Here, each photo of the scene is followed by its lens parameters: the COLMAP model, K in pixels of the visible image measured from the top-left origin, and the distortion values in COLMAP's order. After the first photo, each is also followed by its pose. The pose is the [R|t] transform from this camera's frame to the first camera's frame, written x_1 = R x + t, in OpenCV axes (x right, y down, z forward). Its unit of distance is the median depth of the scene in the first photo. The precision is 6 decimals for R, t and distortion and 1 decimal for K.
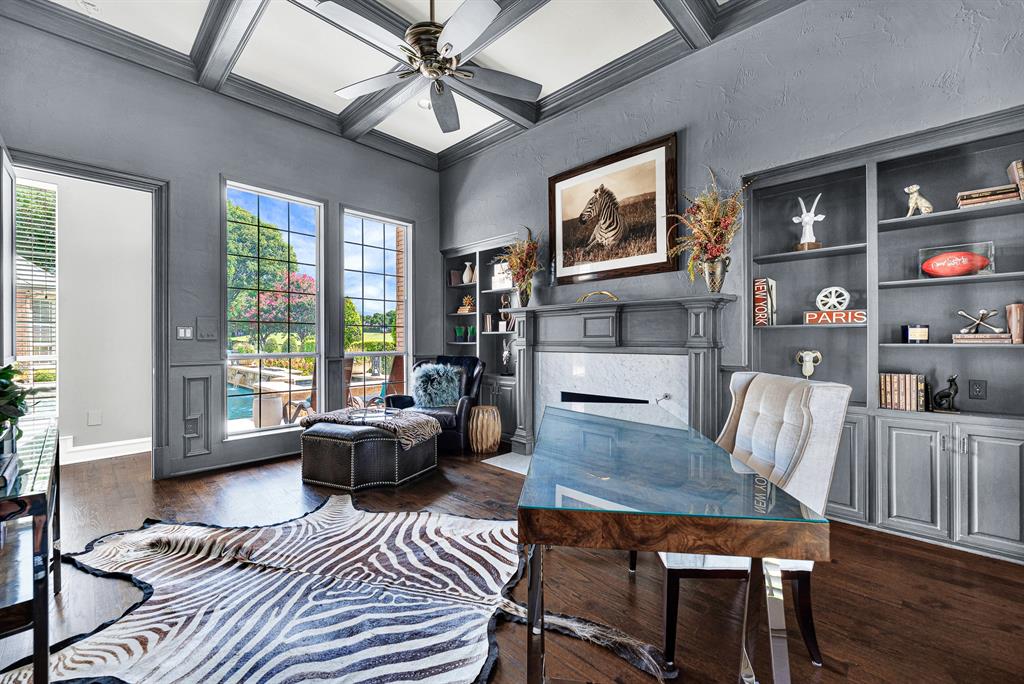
lens RADIAL K [[418.8, 0, 515.4], [0, 418.8, 340.6], [0, 0, 1]] dist [-0.000110, 0.000060]
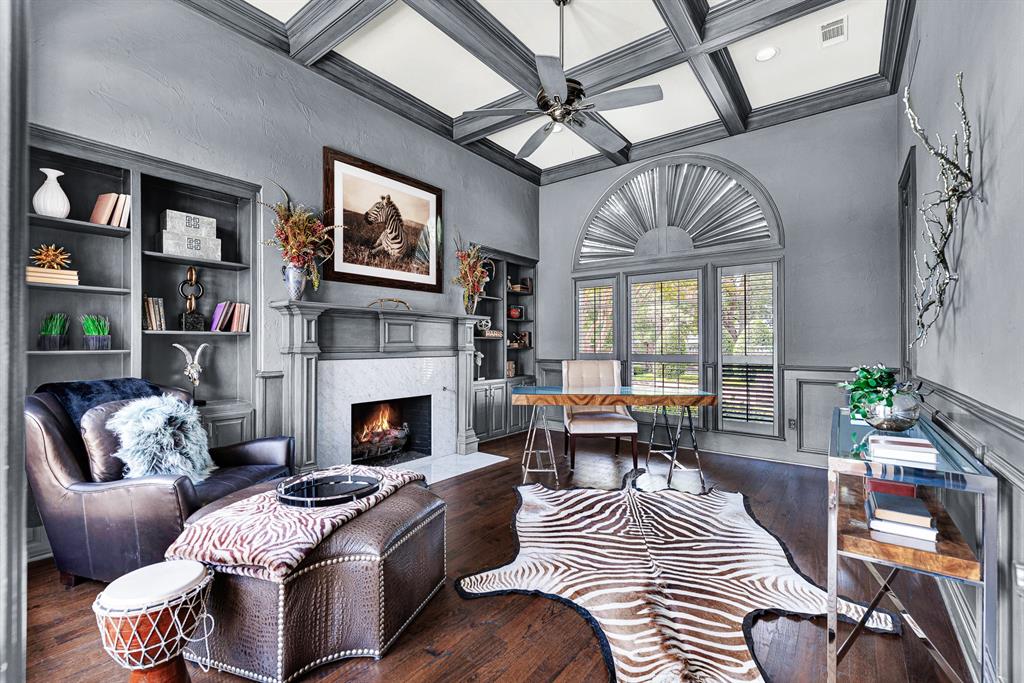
lens RADIAL K [[435.2, 0, 514.1], [0, 435.2, 342.1], [0, 0, 1]] dist [0.000378, 0.000140]
pose [[-0.108644, 0.006336, 0.994061, -1.373711], [0.002305, 0.999979, -0.006122, -0.004825], [-0.994078, 0.001626, -0.108656, 1.250545]]
